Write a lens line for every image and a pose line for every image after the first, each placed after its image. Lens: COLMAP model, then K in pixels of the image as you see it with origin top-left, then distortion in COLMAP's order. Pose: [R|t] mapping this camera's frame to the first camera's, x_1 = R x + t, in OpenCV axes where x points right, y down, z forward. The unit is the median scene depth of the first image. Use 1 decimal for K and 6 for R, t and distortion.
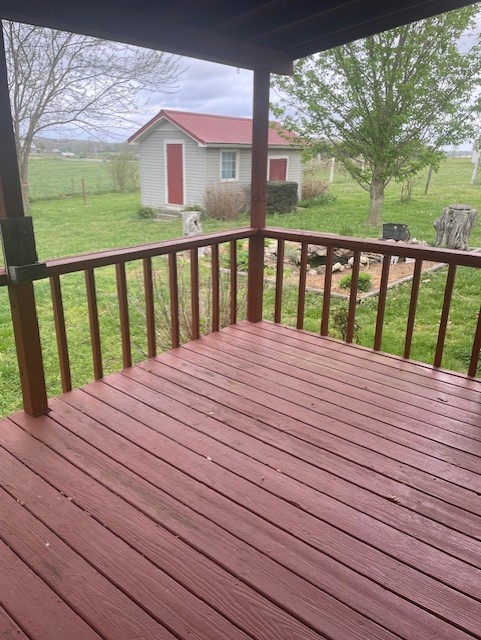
lens RADIAL K [[485.1, 0, 239.3], [0, 485.1, 319.5], [0, 0, 1]] dist [0.069882, -0.078934]
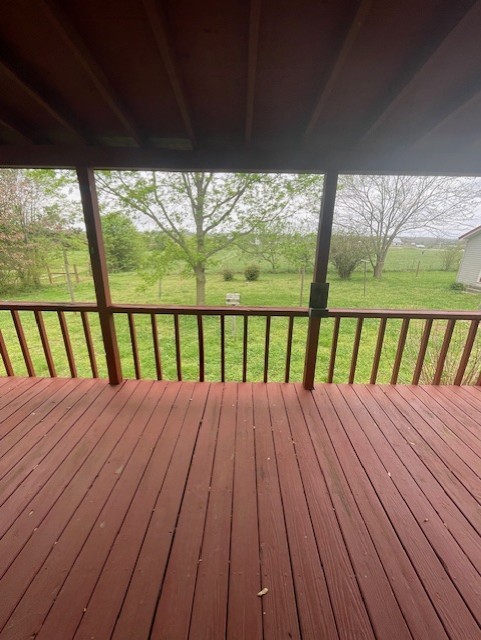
lens RADIAL K [[263.9, 0, 239.6], [0, 263.9, 319.3], [0, 0, 1]] dist [-0.001052, -0.000323]
pose [[0.617459, 0.226519, -0.753282, 0.021237], [-0.264295, 0.961709, 0.072555, -0.010844], [0.740873, 0.154289, 0.653684, 0.025149]]
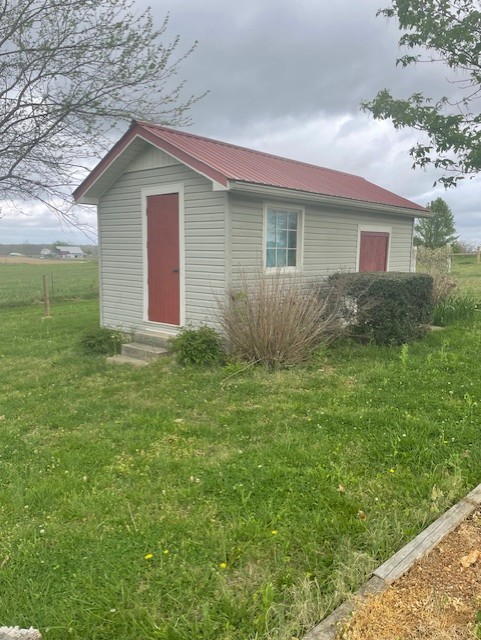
lens RADIAL K [[487.7, 0, 240.0], [0, 487.7, 319.7], [0, 0, 1]] dist [0.081756, -0.003320]
pose [[0.997152, -0.002096, -0.075391, -0.026782], [-0.012858, 0.980255, -0.197317, -0.153093], [0.074317, 0.197725, 0.977436, 0.570620]]
